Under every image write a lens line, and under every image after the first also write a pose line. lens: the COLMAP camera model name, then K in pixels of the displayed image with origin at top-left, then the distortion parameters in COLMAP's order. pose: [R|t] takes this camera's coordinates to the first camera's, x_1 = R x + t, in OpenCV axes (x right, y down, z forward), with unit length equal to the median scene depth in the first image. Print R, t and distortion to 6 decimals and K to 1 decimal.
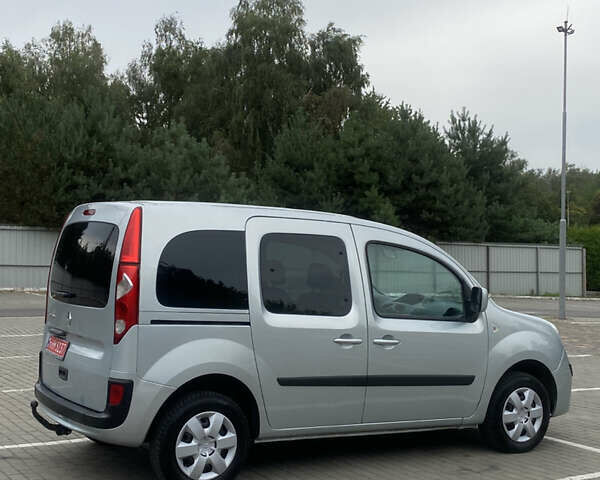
lens RADIAL K [[911.2, 0, 300.0], [0, 911.2, 240.0], [0, 0, 1]] dist [0.212870, -0.805008]
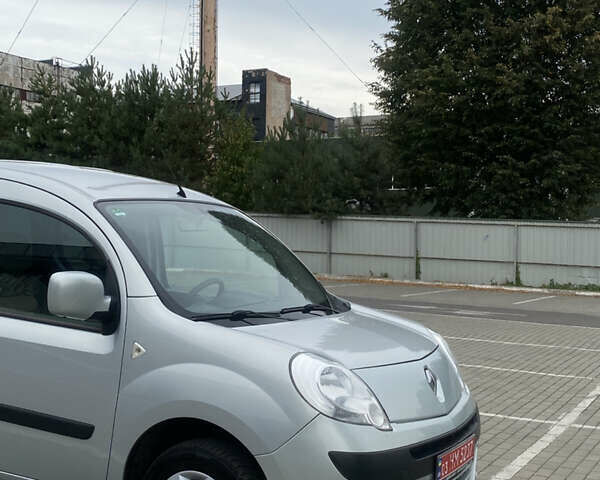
lens RADIAL K [[898.5, 0, 267.0], [0, 898.5, 239.8], [0, 0, 1]] dist [0.283637, -0.935530]
pose [[0.536143, 0.008826, -0.844081, 0.738839], [-0.022450, 0.999741, -0.003807, 0.028721], [0.843829, 0.020991, 0.536202, 0.779152]]
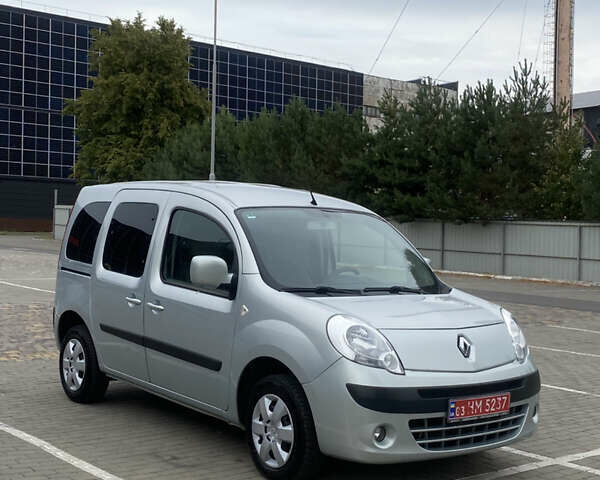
lens RADIAL K [[898.5, 0, 267.0], [0, 898.5, 239.8], [0, 0, 1]] dist [0.283637, -0.935530]
pose [[0.146043, -0.001586, -0.989277, 1.028140], [-0.033132, 0.999430, -0.006494, 0.038151], [0.988723, 0.033725, 0.145907, 0.915783]]
